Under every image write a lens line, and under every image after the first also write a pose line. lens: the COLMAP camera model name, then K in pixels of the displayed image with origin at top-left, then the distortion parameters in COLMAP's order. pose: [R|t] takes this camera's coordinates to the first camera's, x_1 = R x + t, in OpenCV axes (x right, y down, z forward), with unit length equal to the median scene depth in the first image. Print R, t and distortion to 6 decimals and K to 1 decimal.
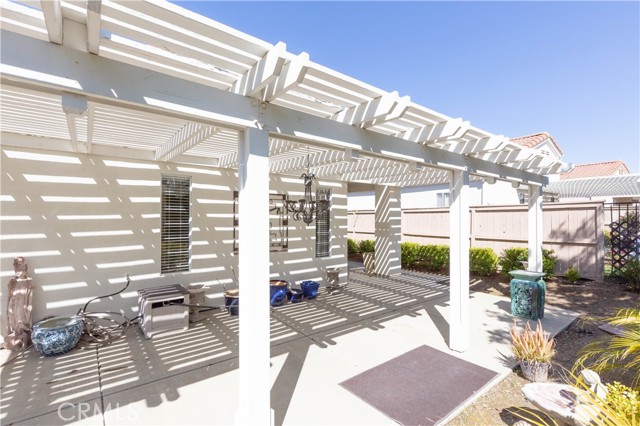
lens RADIAL K [[298.3, 0, 313.7], [0, 298.3, 233.3], [0, 0, 1]] dist [0.002461, -0.001195]
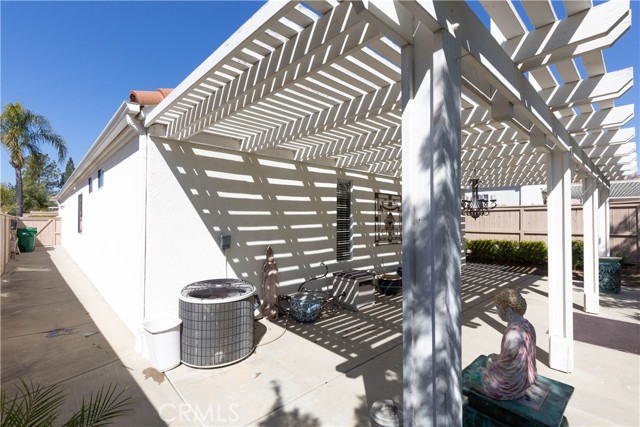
lens RADIAL K [[298.3, 0, 319.8], [0, 298.3, 217.5], [0, 0, 1]] dist [0.002461, -0.001195]
pose [[0.996212, -0.003176, 0.086901, -0.640428], [0.008314, 0.998233, -0.058832, 0.031302], [-0.086561, 0.059332, 0.994478, -0.184668]]
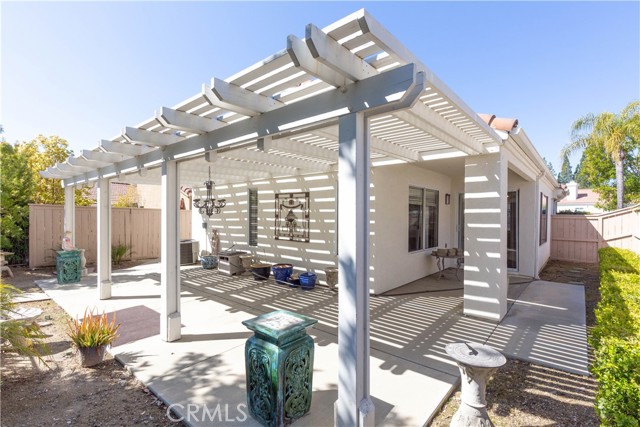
lens RADIAL K [[298.3, 0, 319.5], [0, 298.3, 207.0], [0, 0, 1]] dist [0.002461, -0.001195]
pose [[0.194938, -0.018516, -0.980641, 1.270933], [-0.050250, 0.998320, -0.028839, -0.048583], [0.979527, 0.054899, 0.193680, 1.005766]]
